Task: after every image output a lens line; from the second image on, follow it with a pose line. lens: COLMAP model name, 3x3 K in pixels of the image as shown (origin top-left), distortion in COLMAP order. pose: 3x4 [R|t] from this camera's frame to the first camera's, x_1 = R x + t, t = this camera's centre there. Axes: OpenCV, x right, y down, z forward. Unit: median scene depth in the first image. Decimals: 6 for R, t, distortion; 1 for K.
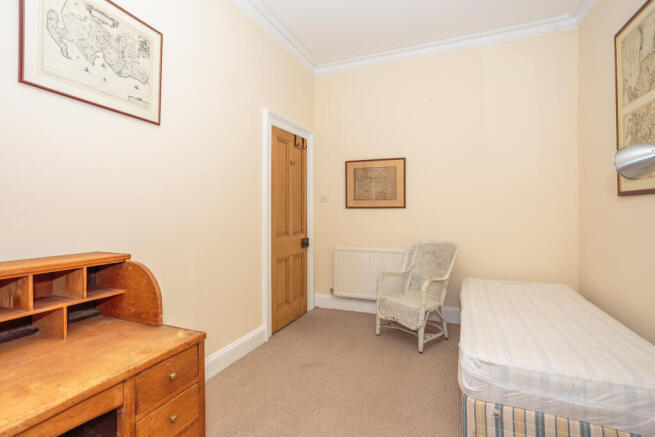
lens RADIAL K [[321.2, 0, 313.2], [0, 321.2, 213.7], [0, 0, 1]] dist [-0.035740, 0.021169]
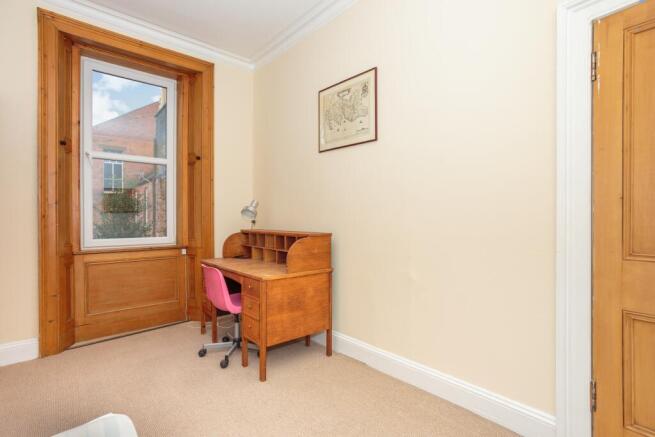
lens RADIAL K [[321.2, 0, 327.6], [0, 321.2, 217.2], [0, 0, 1]] dist [-0.035740, 0.021169]
pose [[-0.415591, 0.004030, -0.909543, 0.473583], [-0.000227, 0.999990, 0.004534, 0.011351], [0.909552, 0.002090, -0.415586, 0.860470]]
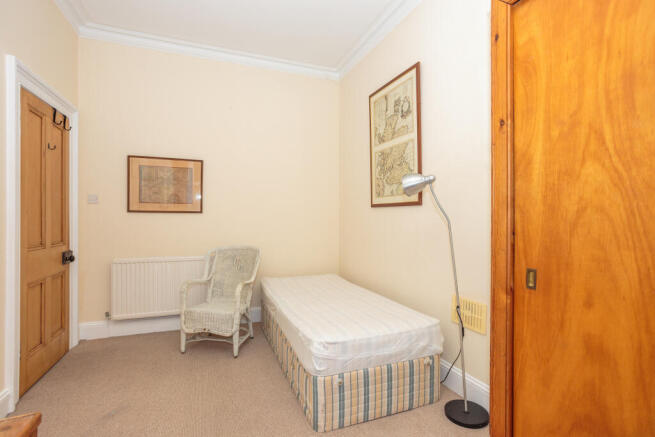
lens RADIAL K [[321.2, 0, 323.6], [0, 321.2, 221.3], [0, 0, 1]] dist [-0.035740, 0.021169]
pose [[0.707158, 0.002096, 0.707052, -0.162682], [-0.004254, 0.999990, 0.001290, 0.005421], [-0.707043, -0.003920, 0.707160, 0.085813]]
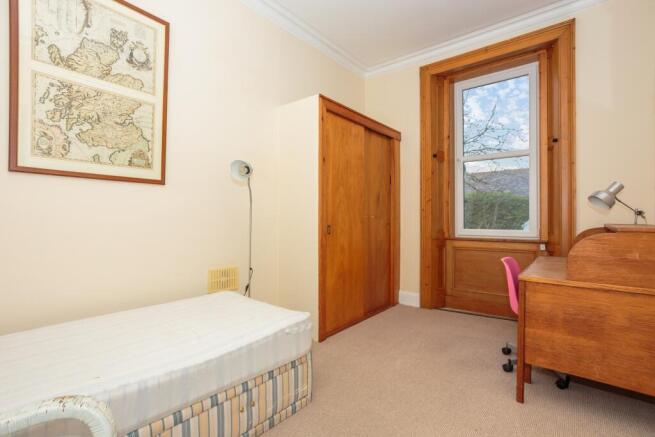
lens RADIAL K [[321.2, 0, 321.5], [0, 321.2, 218.6], [0, 0, 1]] dist [-0.035740, 0.021169]
pose [[-0.965284, 0.005266, 0.261148, 0.067069], [0.006386, 0.999974, 0.003440, 0.039490], [-0.261123, 0.004989, -0.965293, 1.103472]]
